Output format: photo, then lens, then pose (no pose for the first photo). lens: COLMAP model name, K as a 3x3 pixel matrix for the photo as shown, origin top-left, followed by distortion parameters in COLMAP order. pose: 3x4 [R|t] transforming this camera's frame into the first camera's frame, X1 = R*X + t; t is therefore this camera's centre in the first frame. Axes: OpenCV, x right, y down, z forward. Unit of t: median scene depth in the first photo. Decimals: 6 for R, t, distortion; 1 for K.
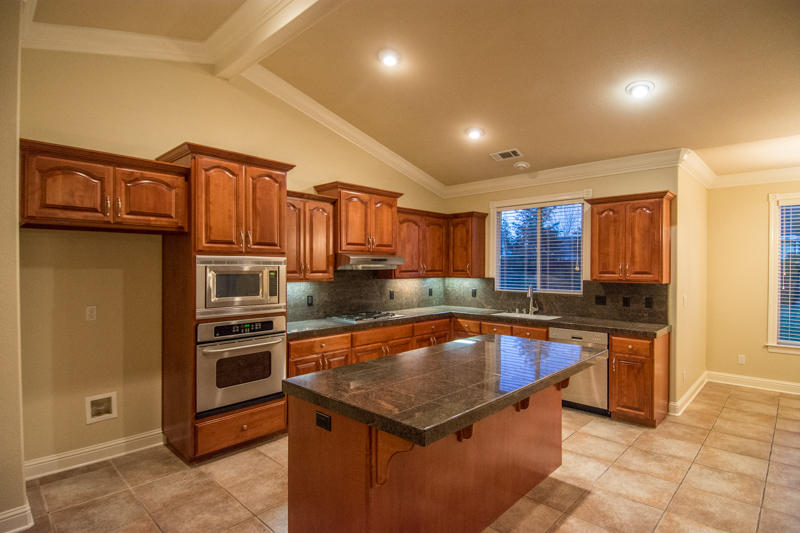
lens RADIAL K [[414.1, 0, 395.8], [0, 414.1, 267.6], [0, 0, 1]] dist [0.041930, -0.047394]
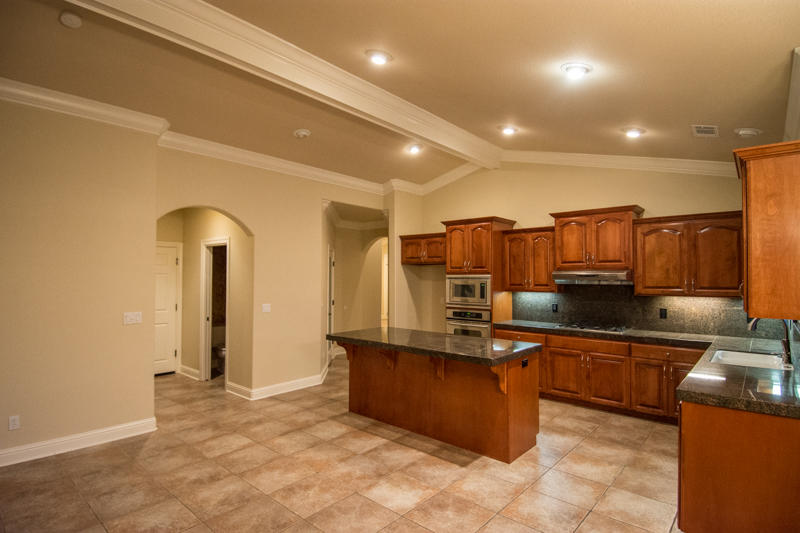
lens RADIAL K [[409.8, 0, 400.0], [0, 409.8, 266.5], [0, 0, 1]] dist [0.000697, -0.000091]
pose [[0.044120, -0.029764, -0.998583, 1.176574], [-0.006722, 0.999525, -0.030089, -0.006995], [0.999004, 0.008040, 0.043899, 0.534288]]
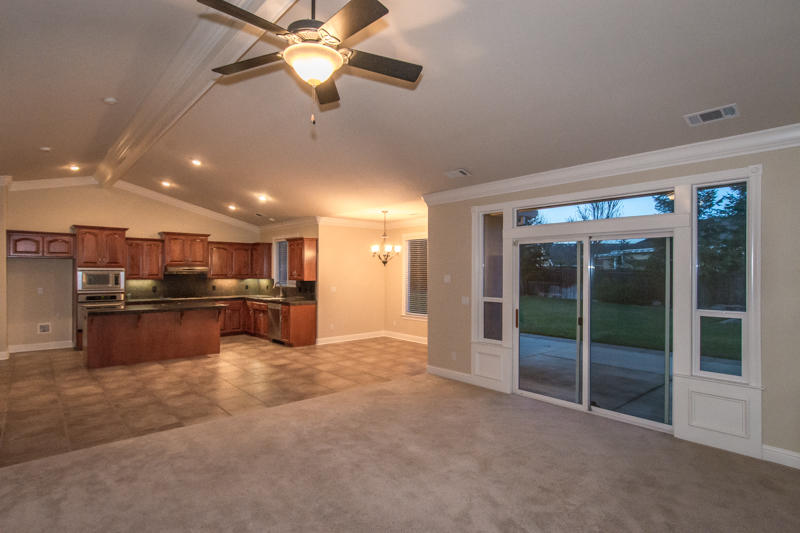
lens RADIAL K [[418.7, 0, 397.7], [0, 418.7, 270.5], [0, 0, 1]] dist [0.002585, 0.000444]
pose [[0.997093, 0.000454, -0.076194, 1.308045], [-0.000995, 0.999975, -0.007071, 0.001487], [0.076189, 0.007126, 0.997068, -1.106145]]
